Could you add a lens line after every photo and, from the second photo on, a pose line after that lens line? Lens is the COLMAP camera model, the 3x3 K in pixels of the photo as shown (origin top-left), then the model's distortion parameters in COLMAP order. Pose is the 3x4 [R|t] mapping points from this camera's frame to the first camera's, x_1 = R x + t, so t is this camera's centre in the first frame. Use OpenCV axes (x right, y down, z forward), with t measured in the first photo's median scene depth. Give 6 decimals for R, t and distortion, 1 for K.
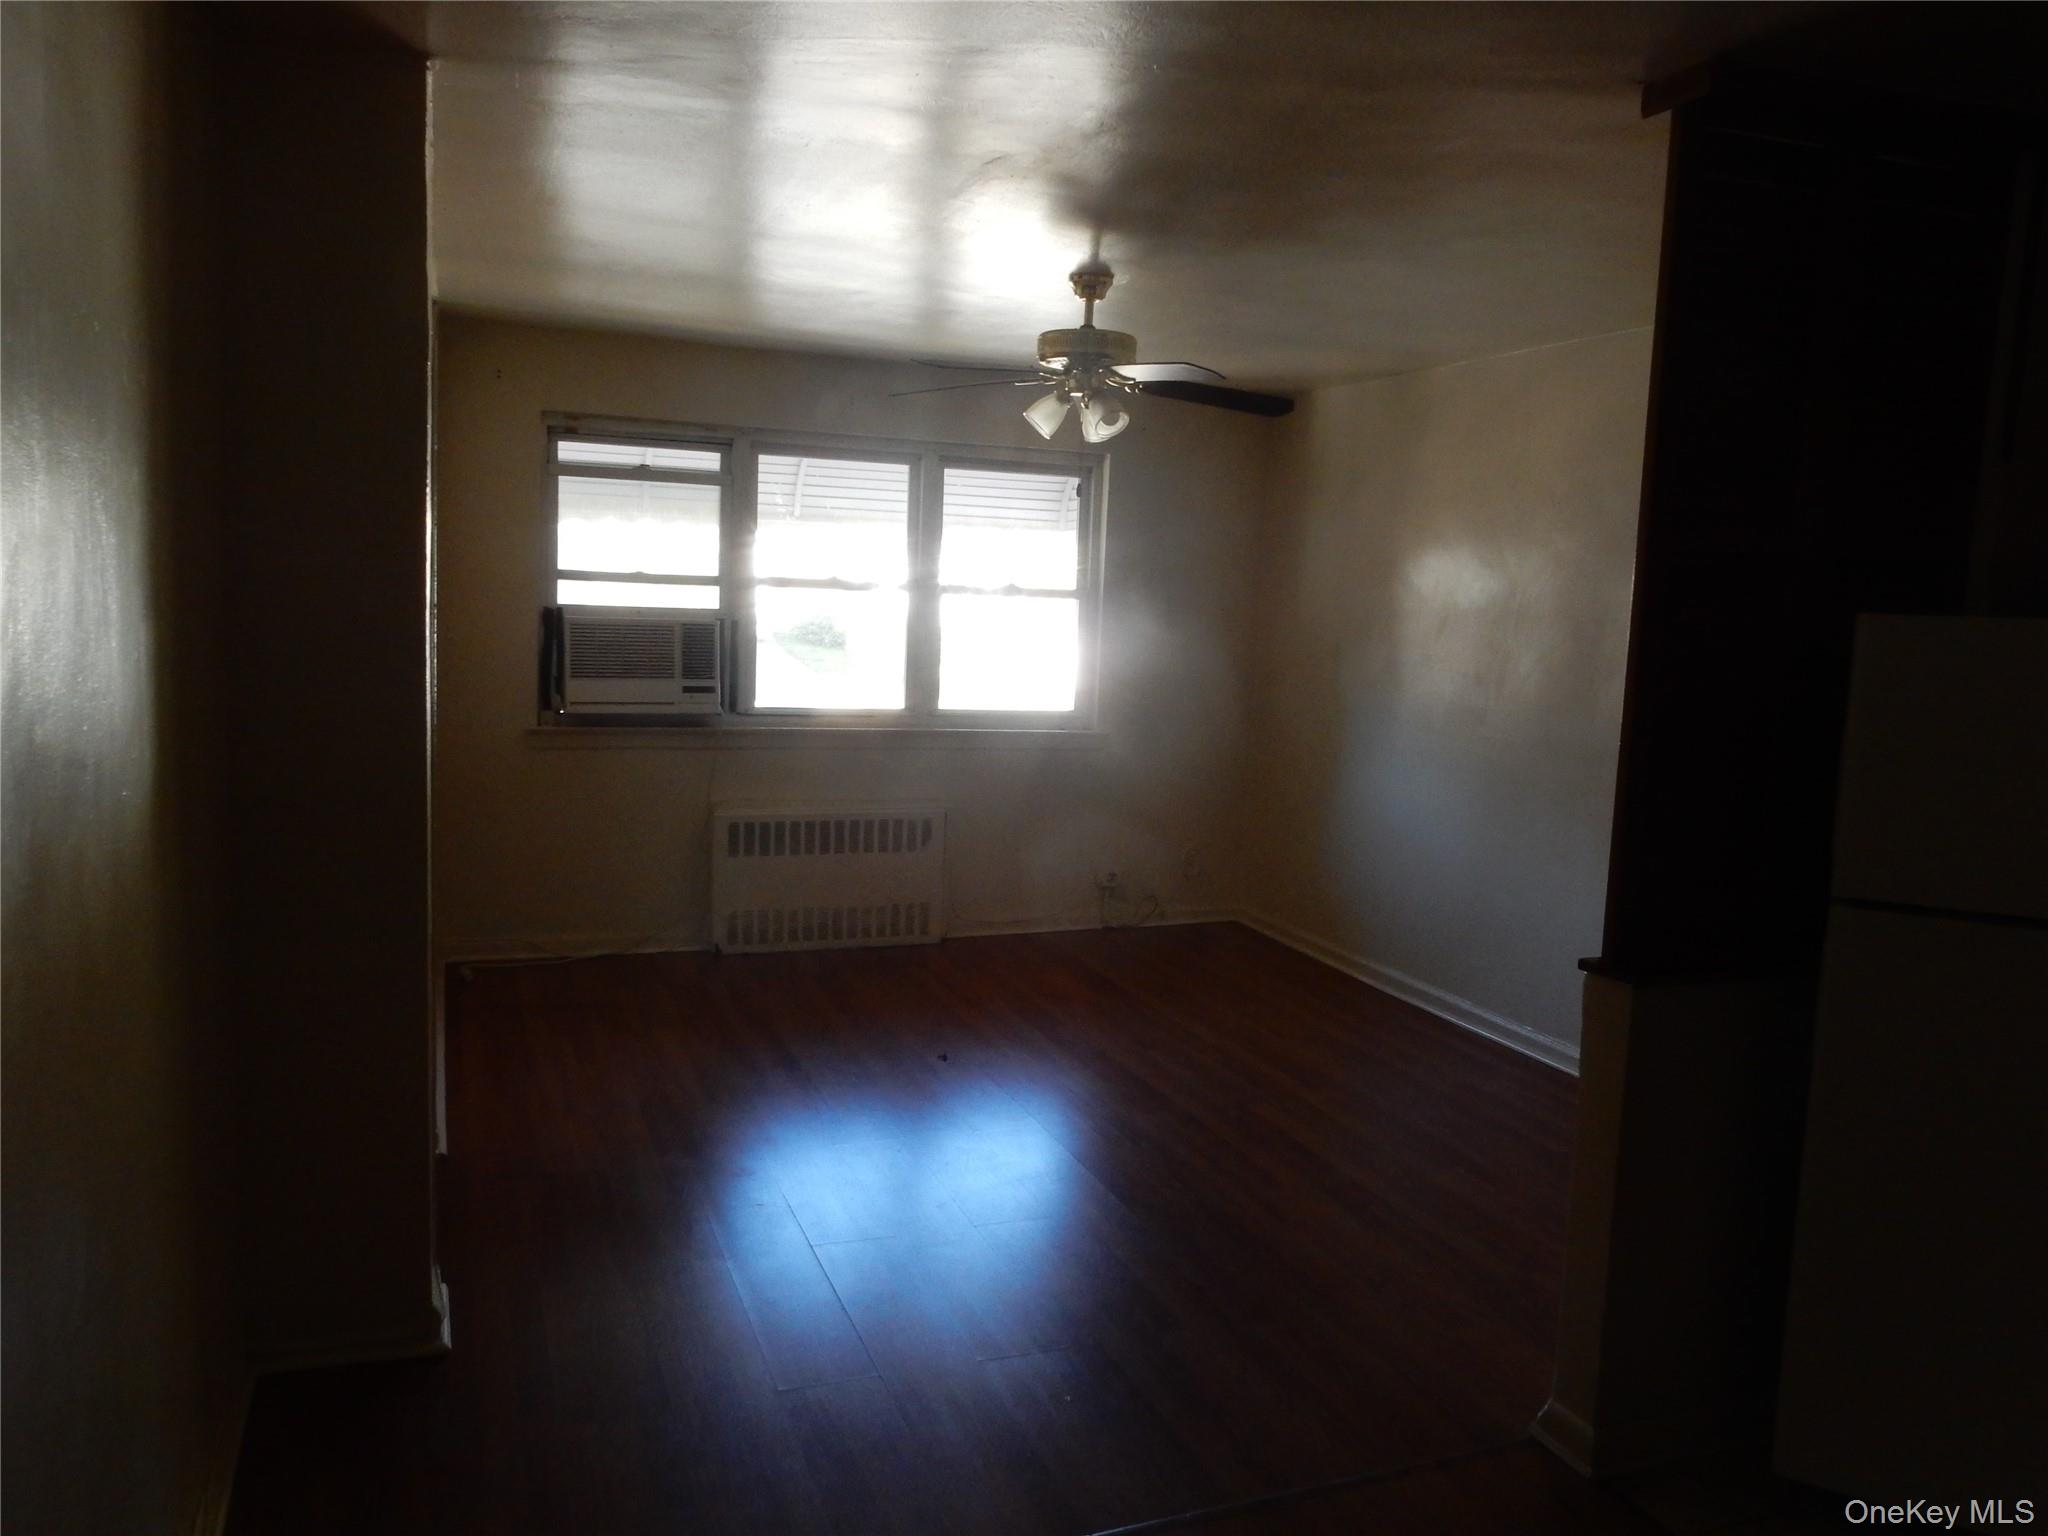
lens RADIAL K [[1494.5, 0, 1022.3], [0, 1494.5, 768.8], [0, 0, 1]] dist [-0.006925, -0.009363]
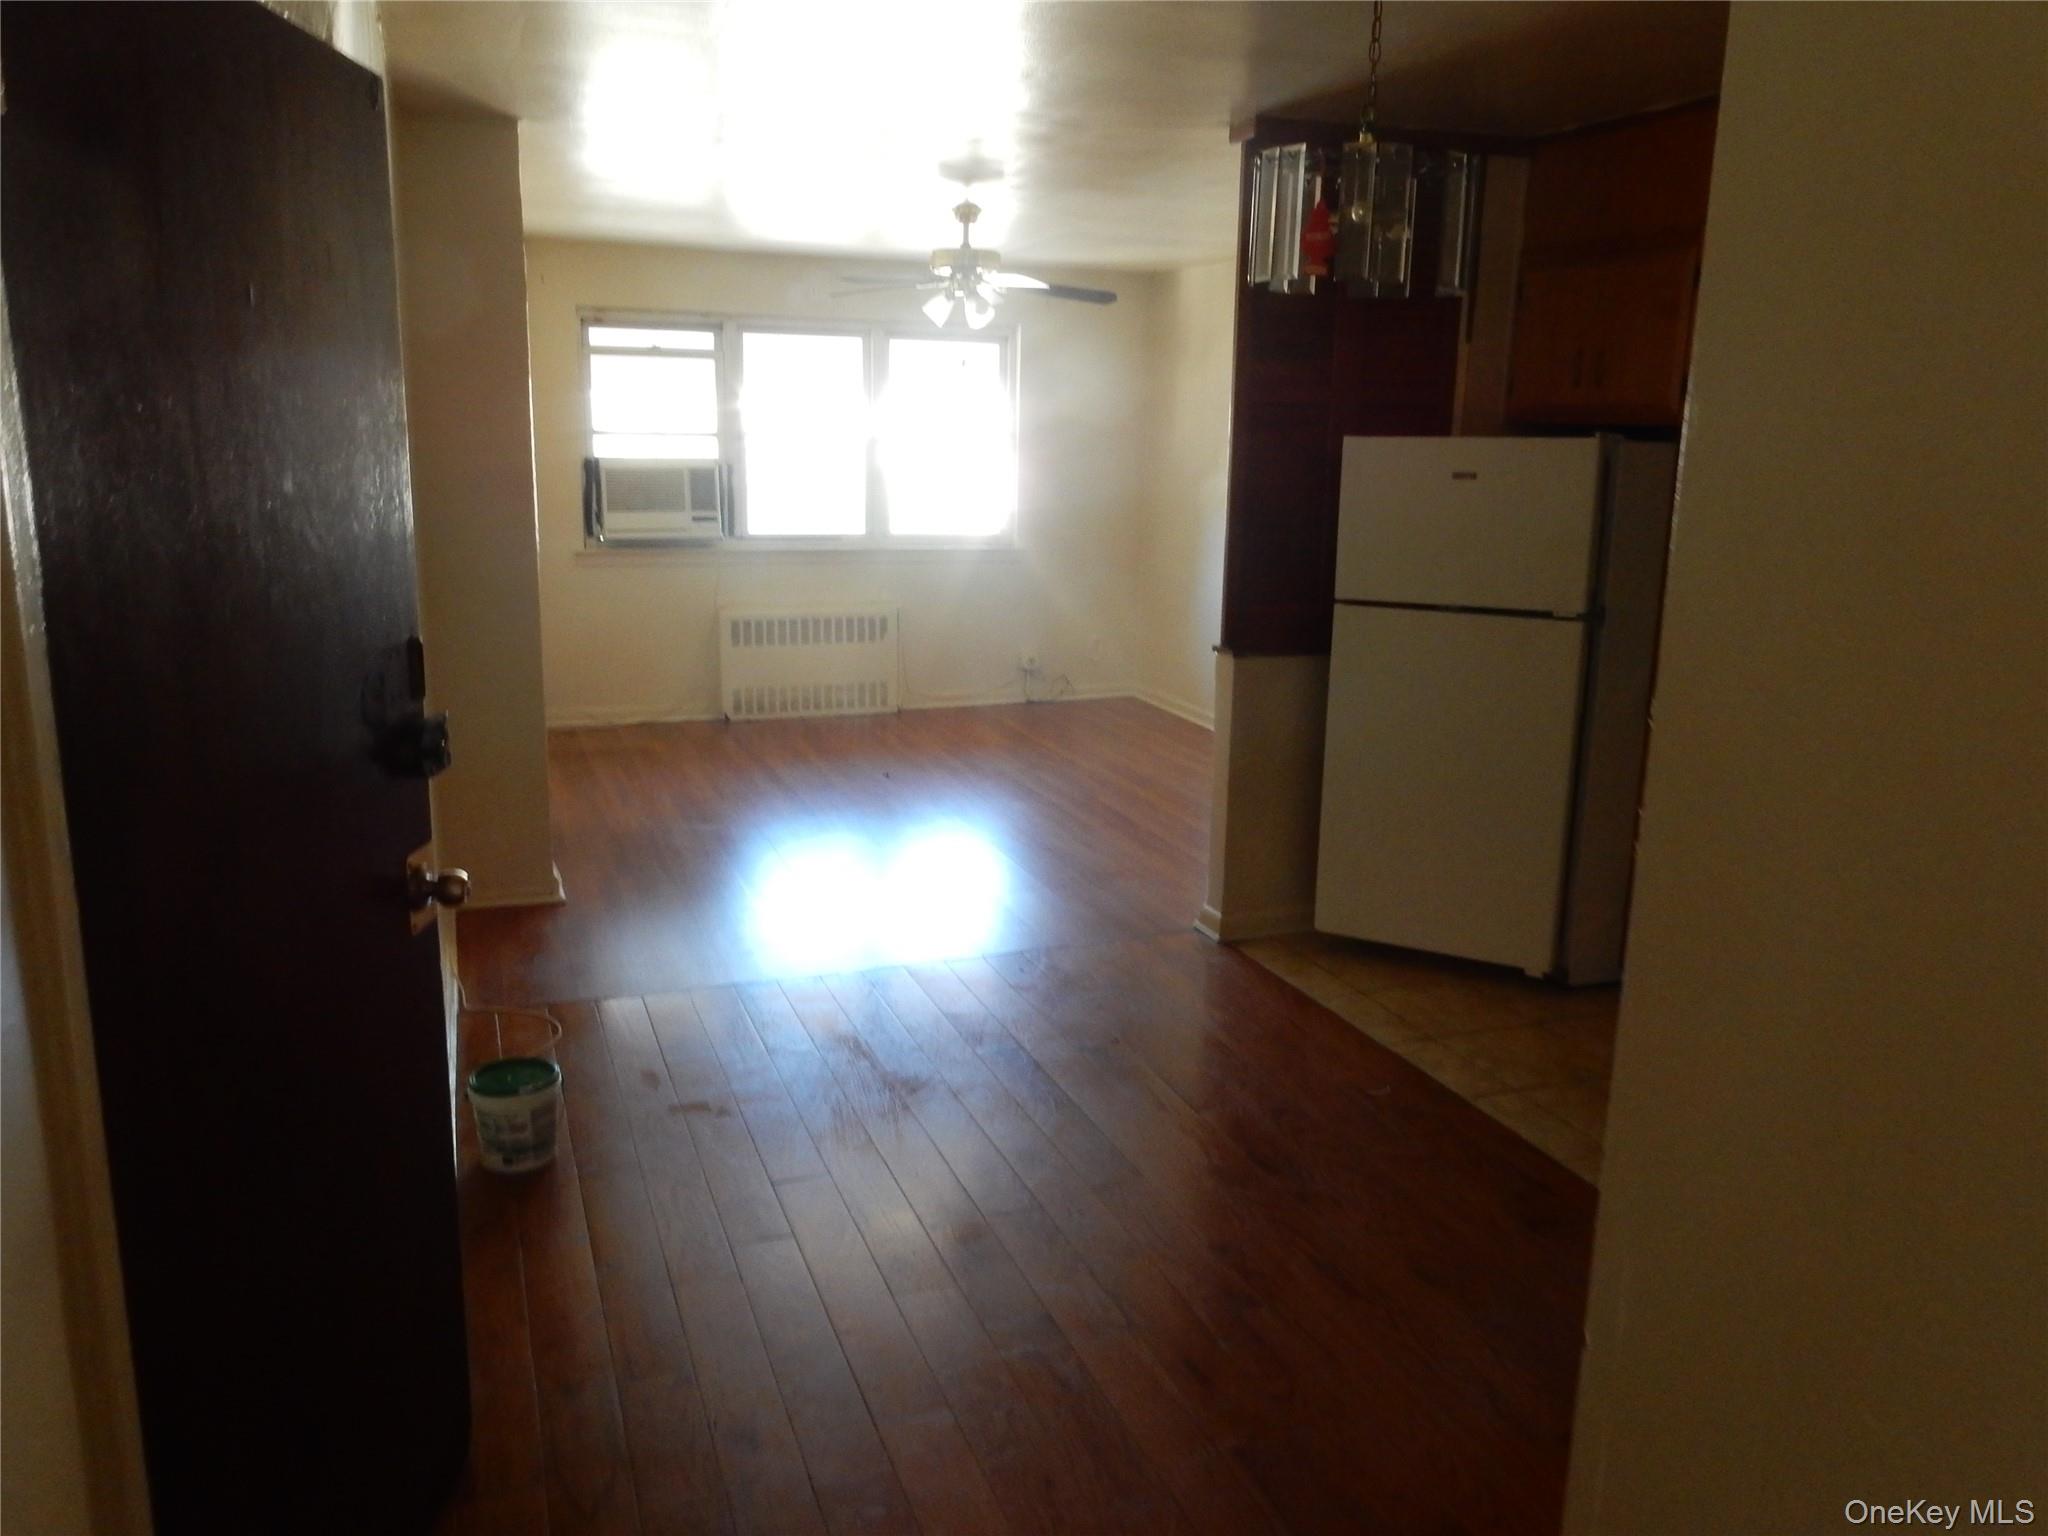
lens RADIAL K [[1494.5, 0, 1020.9], [0, 1494.5, 768.9], [0, 0, 1]] dist [-0.006925, -0.009363]
pose [[0.999636, -0.019654, -0.018497, 0.080096], [0.021366, 0.995010, 0.097463, 0.042603], [0.016489, -0.097823, 0.995067, -0.317512]]
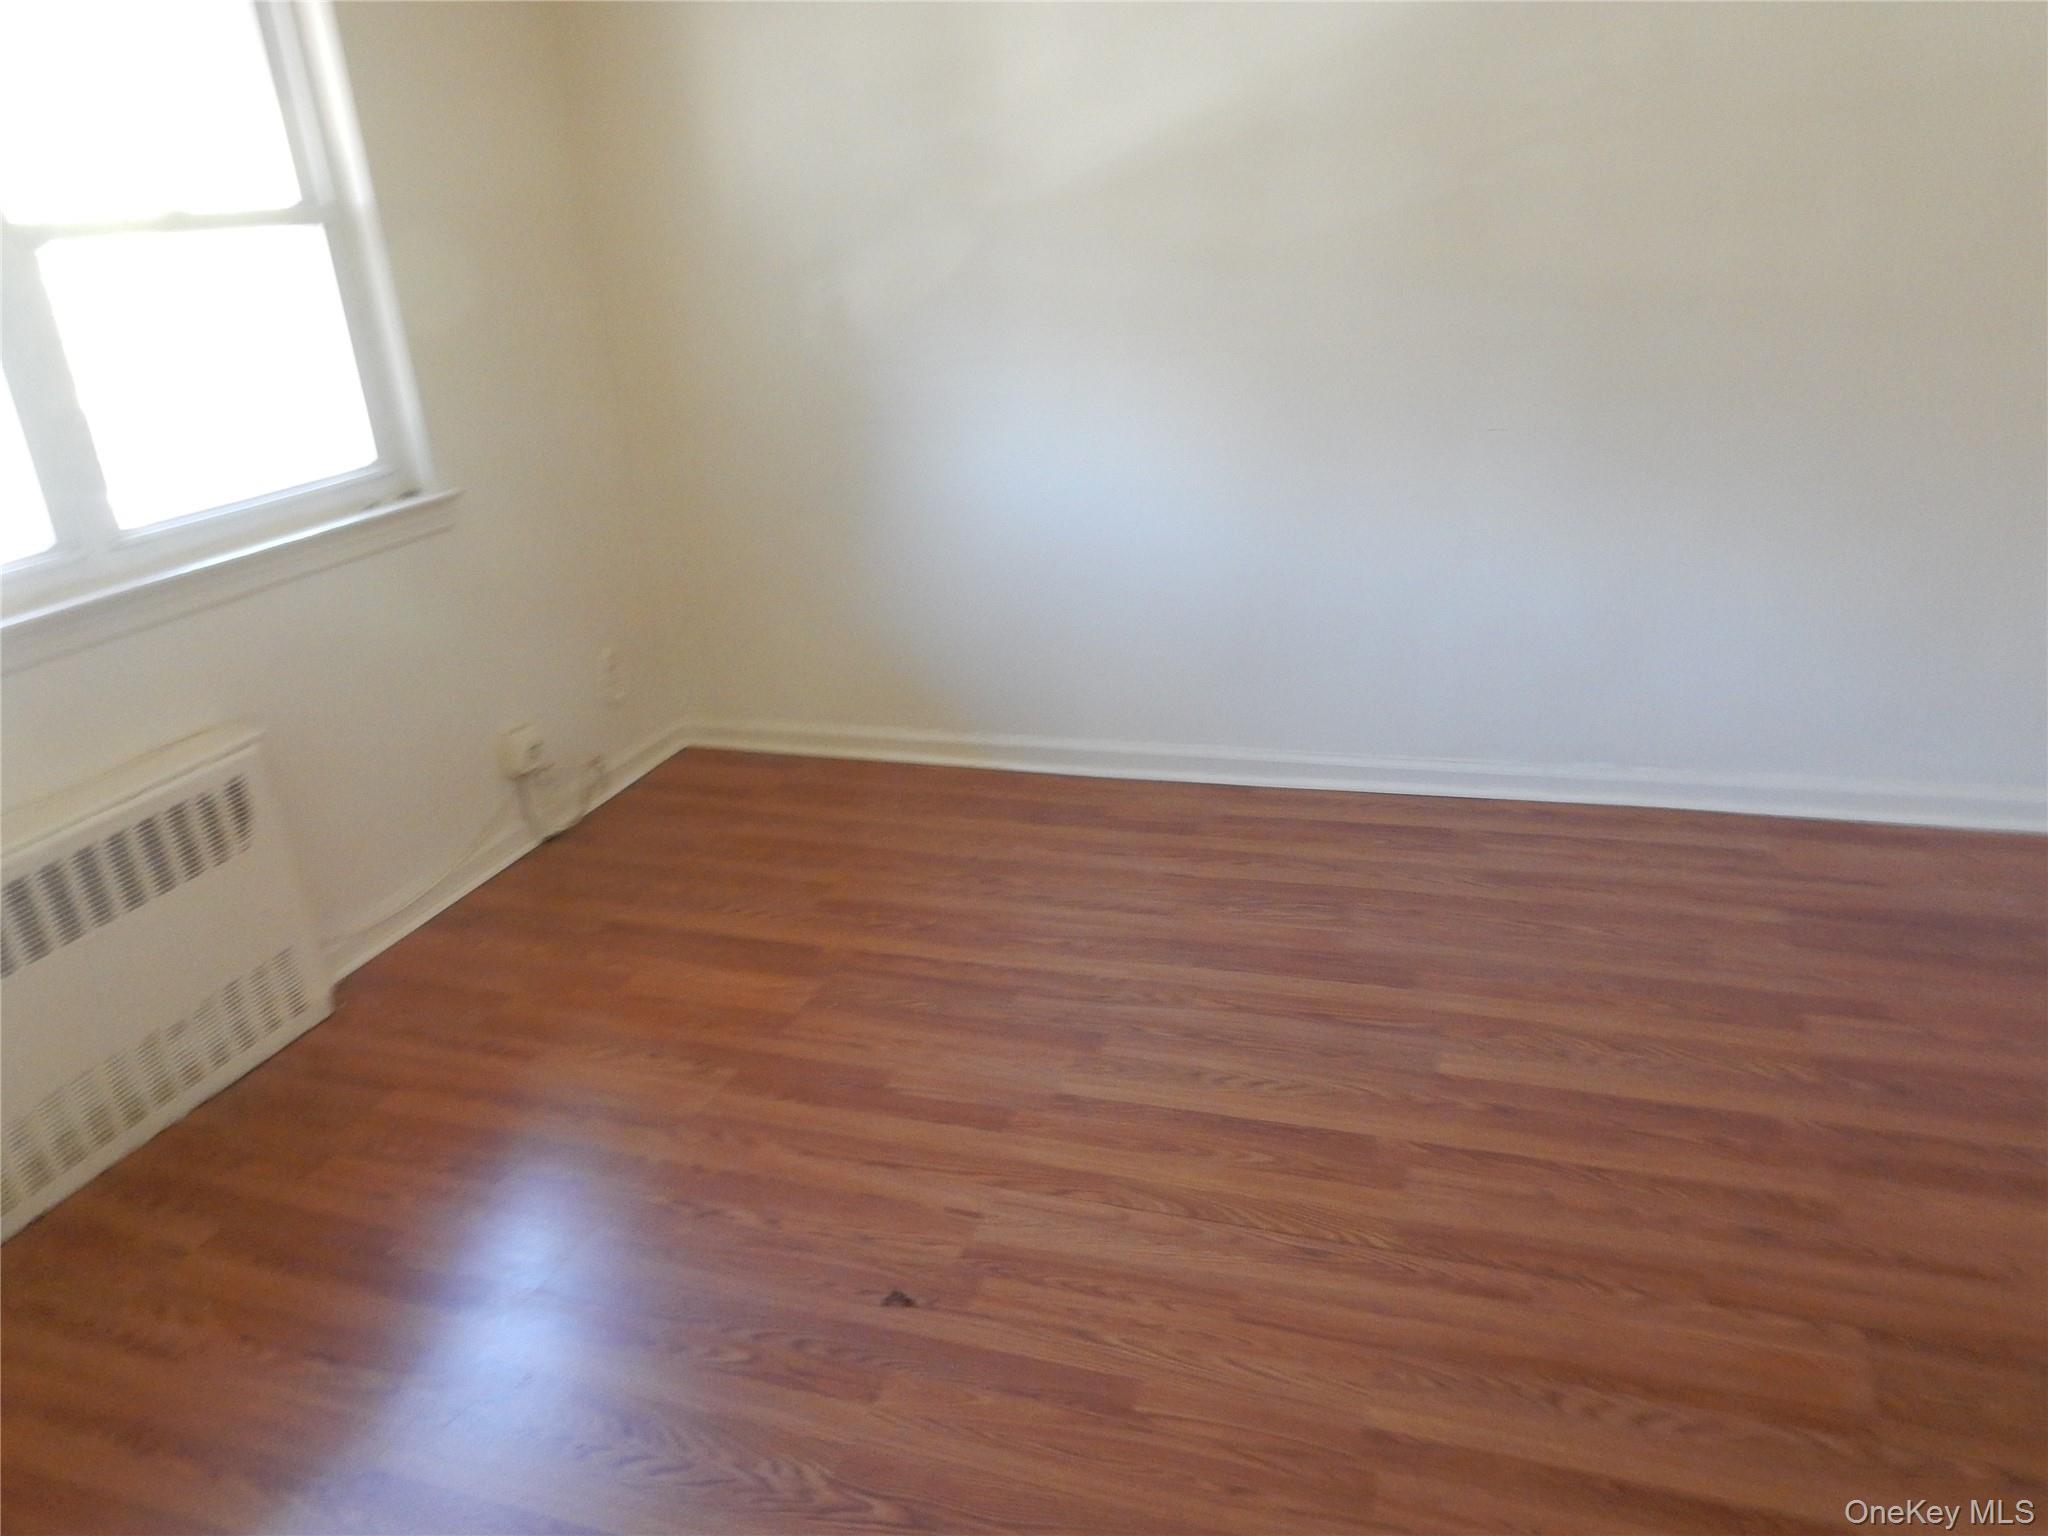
lens RADIAL K [[1494.5, 0, 1026.8], [0, 1494.5, 763.2], [0, 0, 1]] dist [-0.006925, -0.009363]
pose [[0.640200, -0.357507, 0.679950, -0.216498], [0.190572, 0.931354, 0.310260, -0.063748], [-0.744195, -0.069049, 0.664384, 0.554242]]
